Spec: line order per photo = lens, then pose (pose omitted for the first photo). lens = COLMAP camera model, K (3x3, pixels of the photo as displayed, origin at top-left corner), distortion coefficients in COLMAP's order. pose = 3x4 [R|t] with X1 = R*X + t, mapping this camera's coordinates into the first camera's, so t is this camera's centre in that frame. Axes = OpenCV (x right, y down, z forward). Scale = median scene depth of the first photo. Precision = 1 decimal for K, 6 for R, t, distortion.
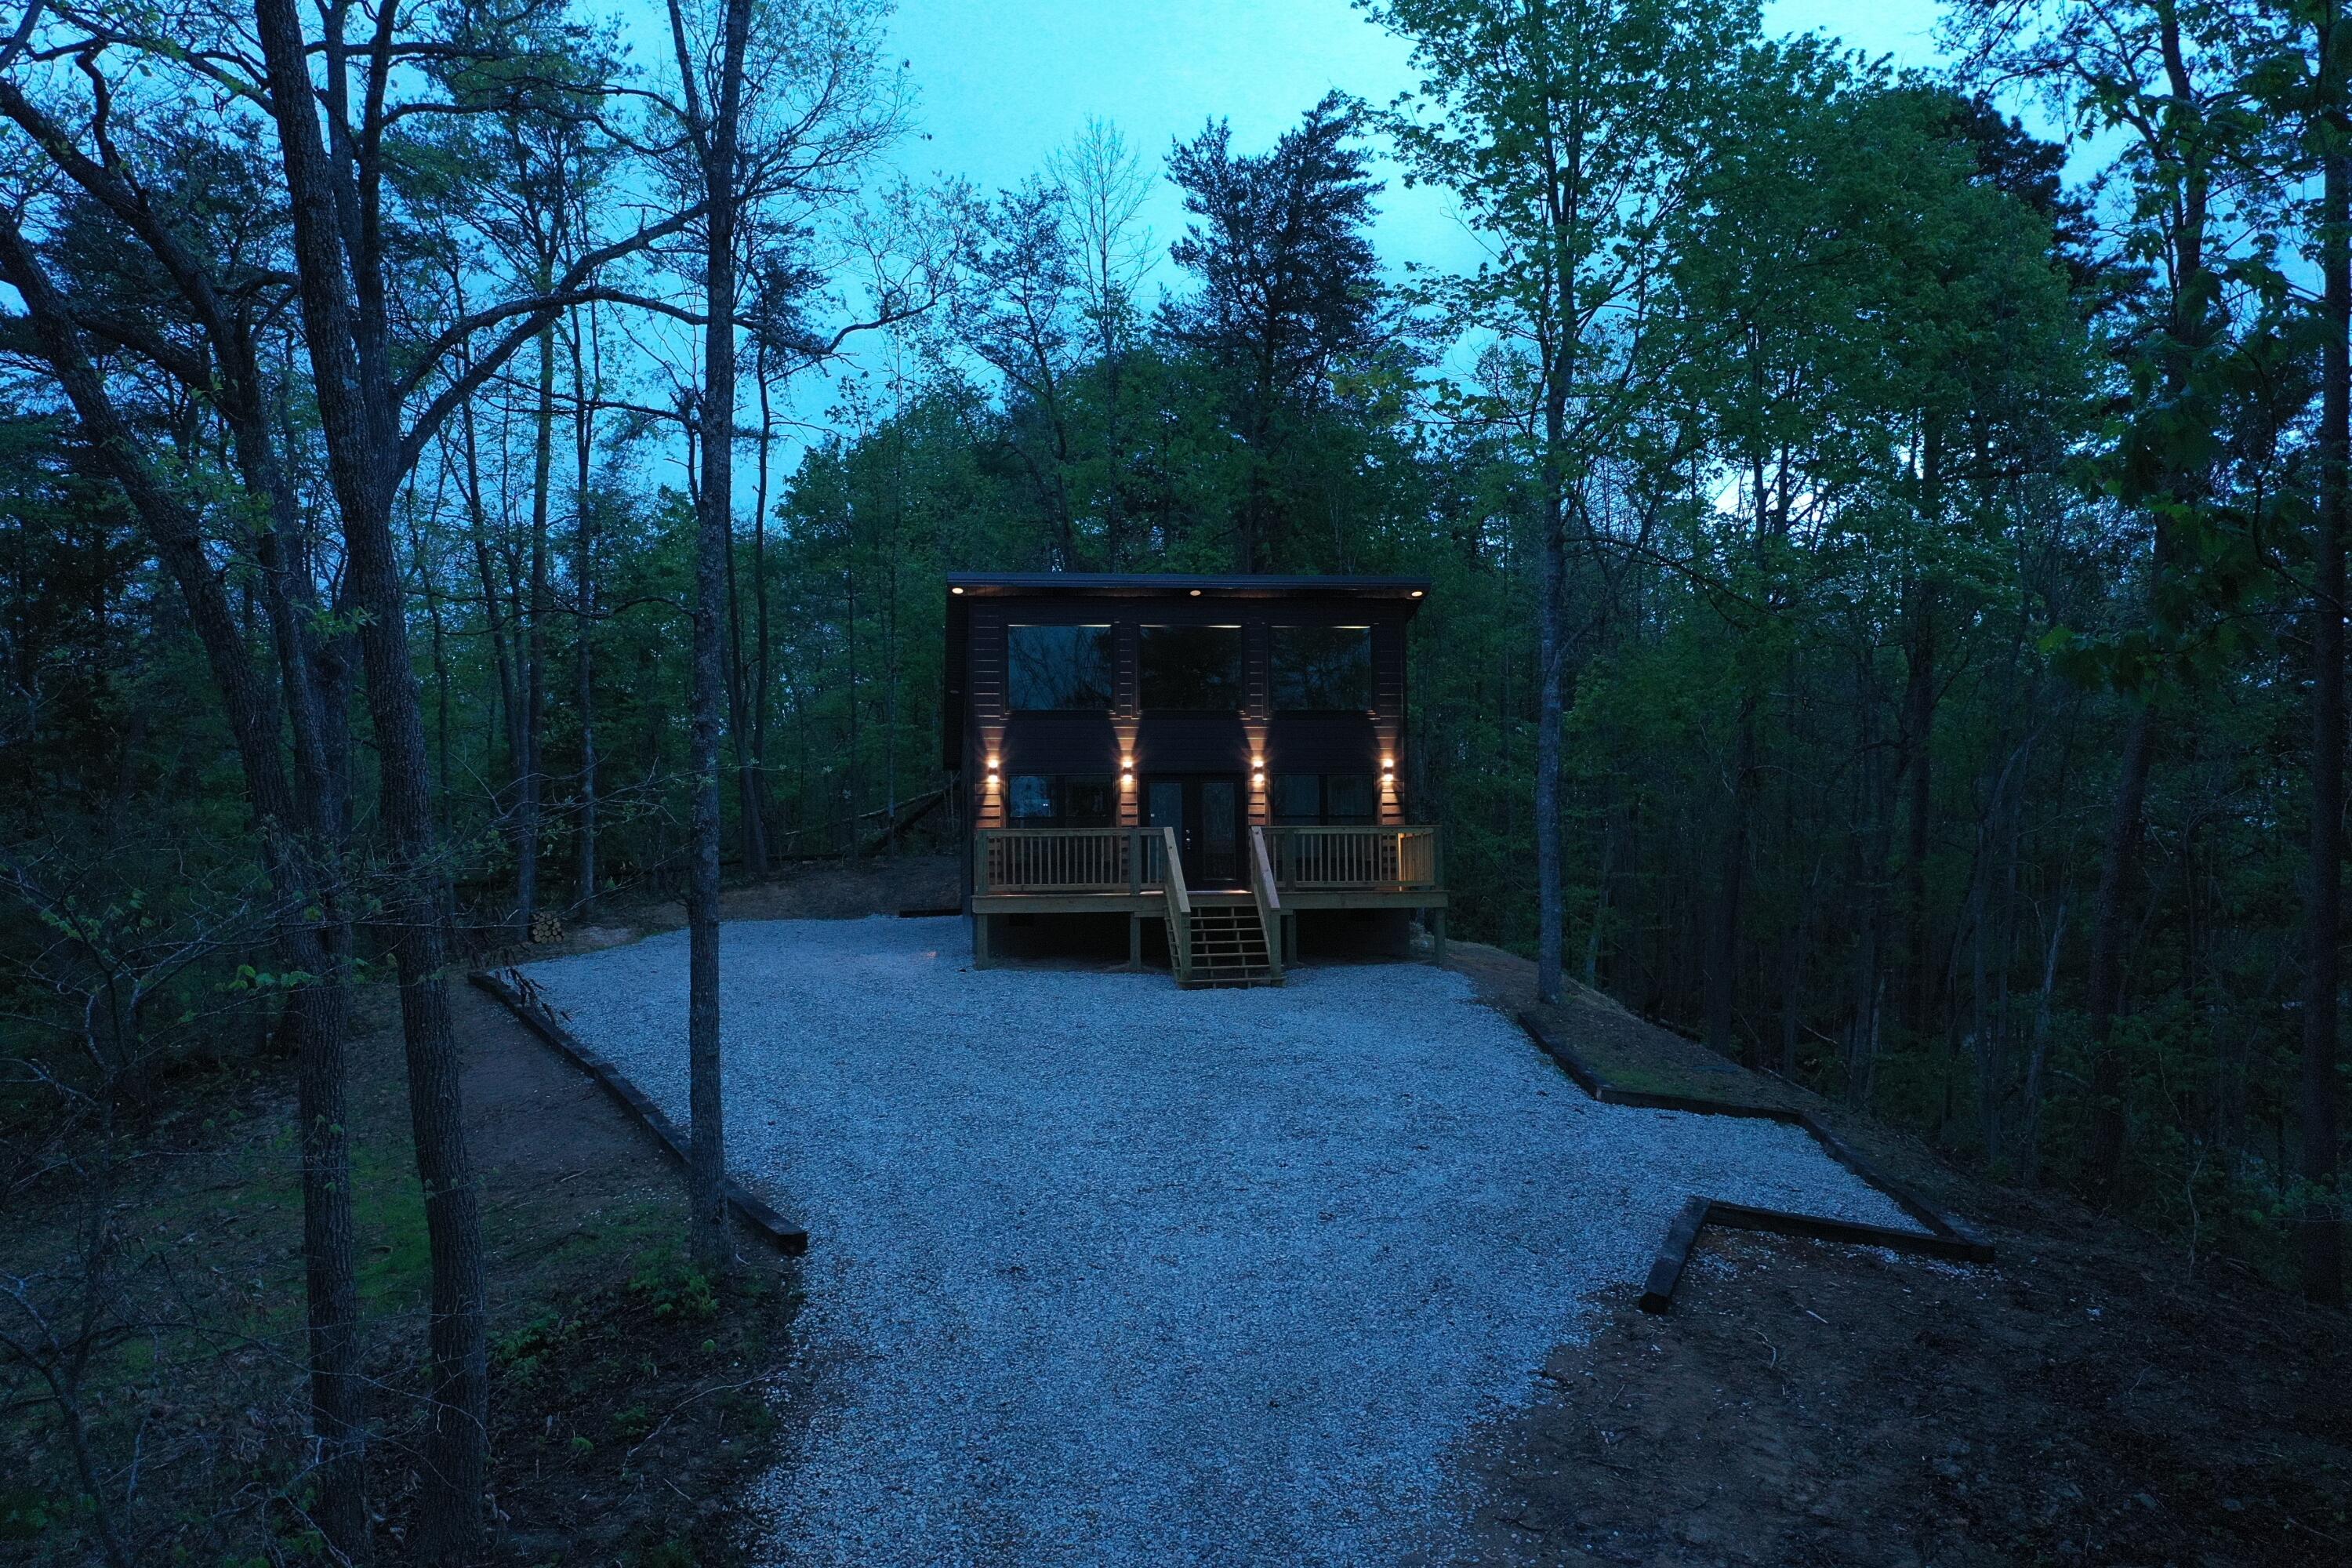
lens RADIAL K [[1854.6, 0, 1179.3], [0, 1854.6, 815.9], [0, 0, 1]] dist [-0.004962, -0.002180]
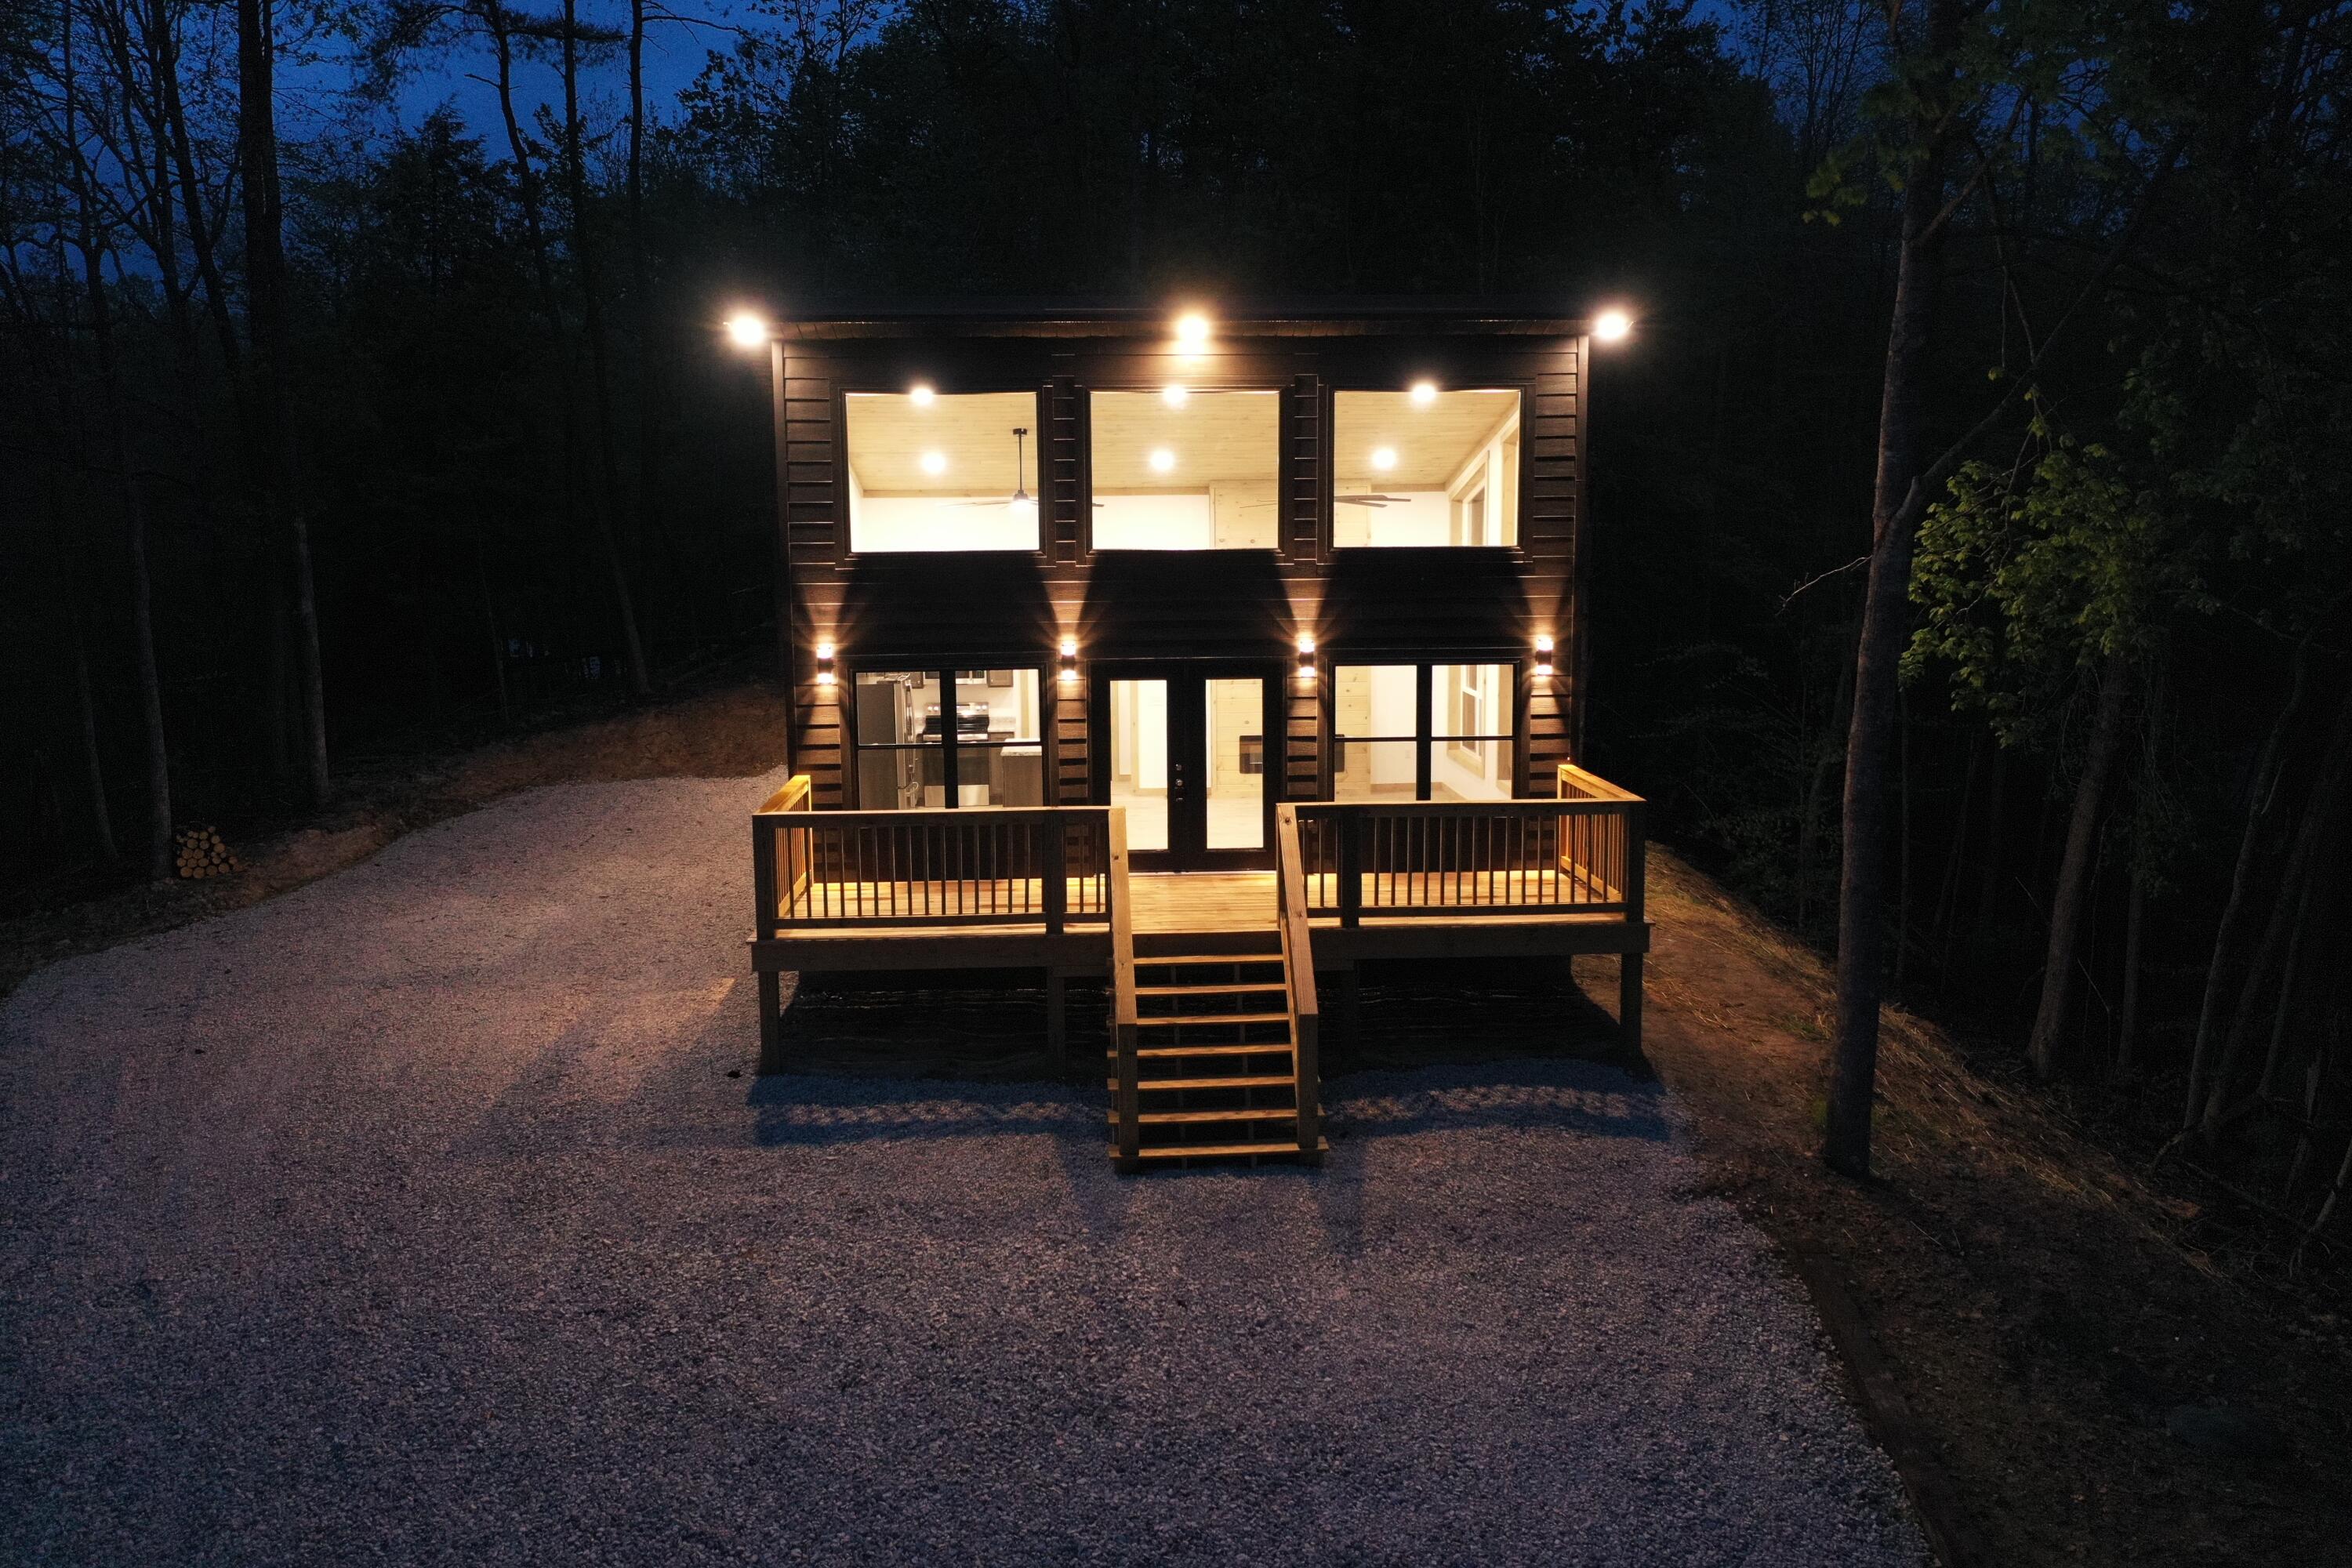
lens RADIAL K [[1857.2, 0, 1182.1], [0, 1857.2, 781.5], [0, 0, 1]] dist [-0.002766, 0.006032]
pose [[0.997335, 0.013853, -0.071625, 0.034401], [-0.000773, 0.983756, 0.179507, -0.066062], [0.072948, -0.178973, 0.981146, 0.336065]]
